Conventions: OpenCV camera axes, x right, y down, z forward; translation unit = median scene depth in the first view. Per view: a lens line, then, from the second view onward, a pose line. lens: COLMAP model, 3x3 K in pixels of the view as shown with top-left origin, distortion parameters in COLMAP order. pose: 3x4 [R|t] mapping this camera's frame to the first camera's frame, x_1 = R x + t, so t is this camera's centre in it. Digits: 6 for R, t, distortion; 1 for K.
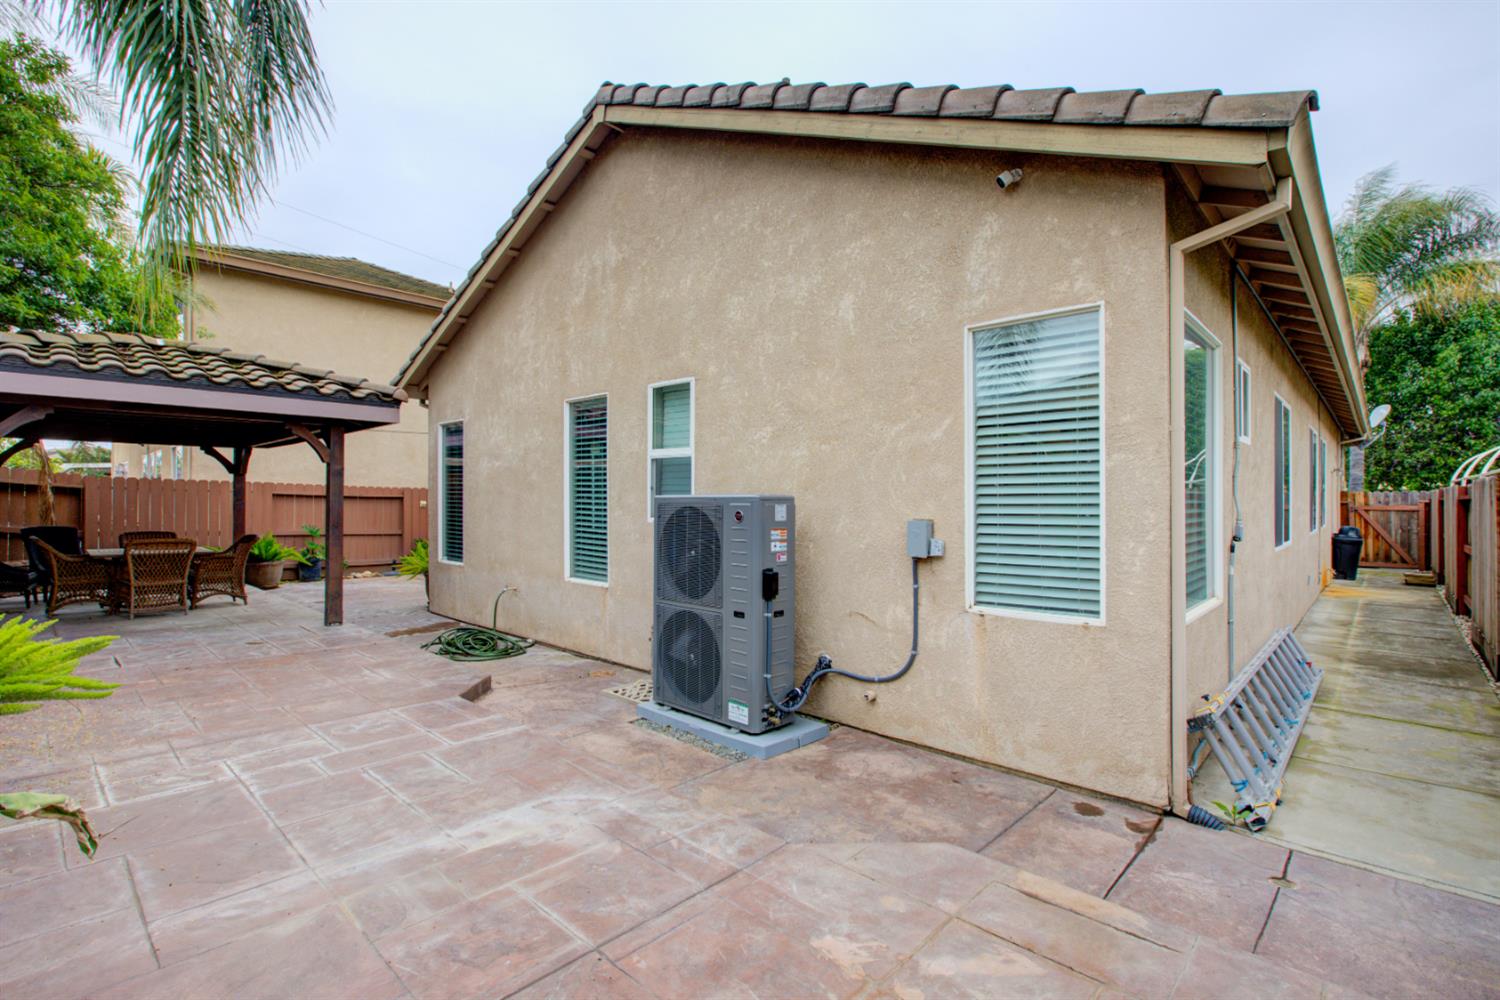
lens RADIAL K [[689.1, 0, 748.7], [0, 689.1, 515.2], [0, 0, 1]] dist [-0.011083, 0.005714]
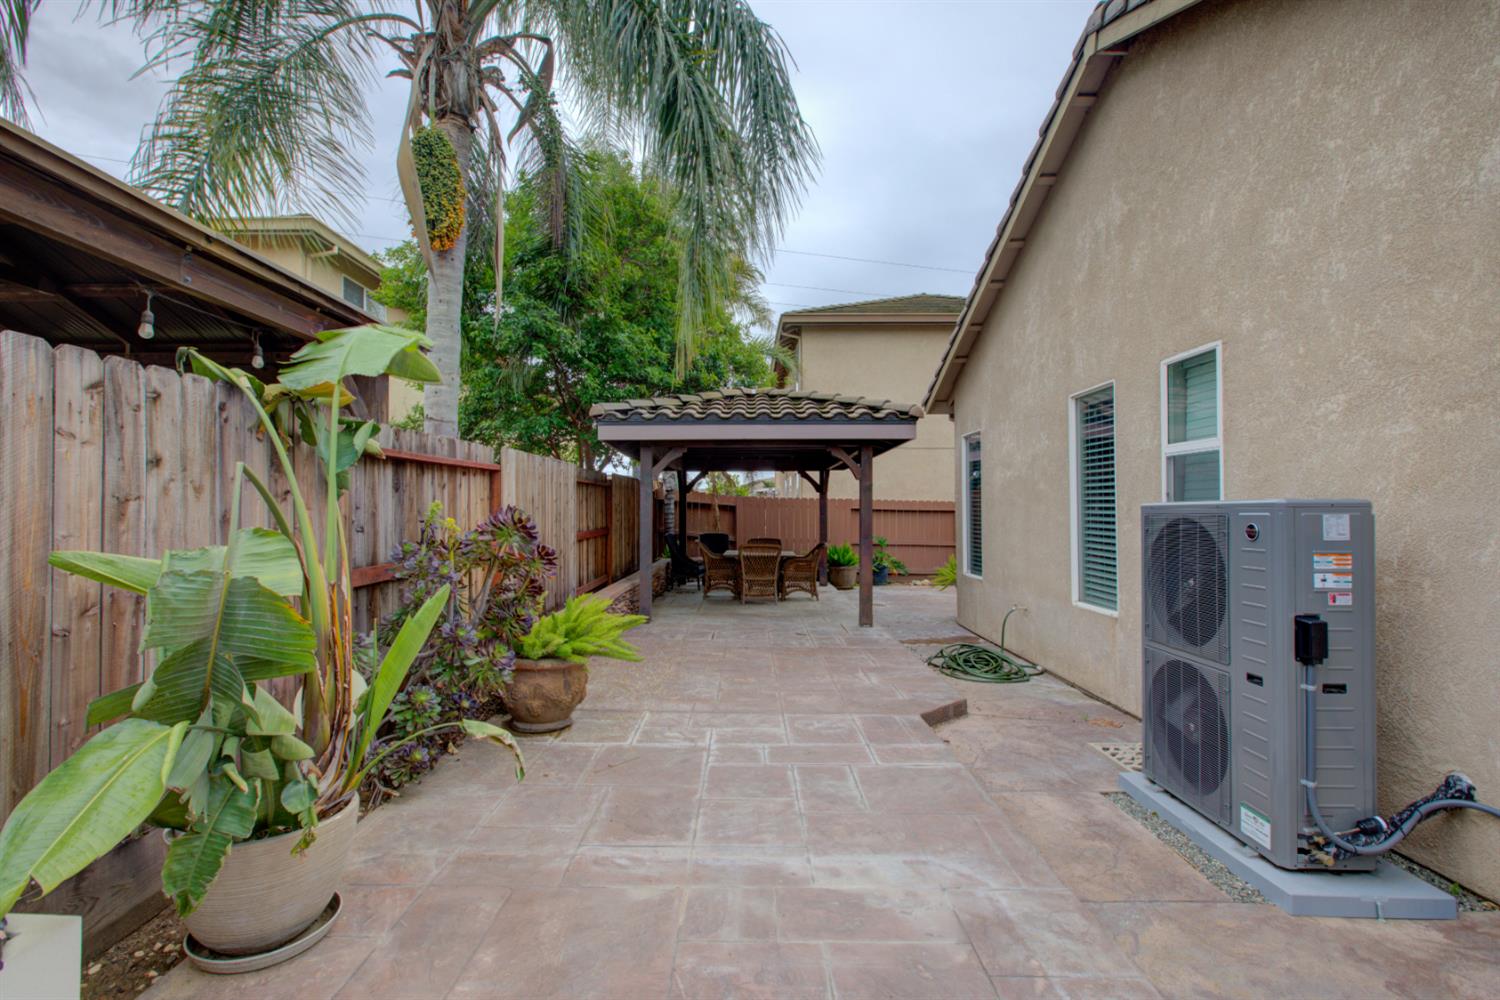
lens RADIAL K [[689.1, 0, 748.7], [0, 689.1, 515.2], [0, 0, 1]] dist [-0.011083, 0.005714]
pose [[0.681923, -0.003922, -0.731413, 0.124193], [-0.010505, 0.999830, -0.015156, 0.000378], [0.731349, 0.018019, 0.681766, 0.165380]]
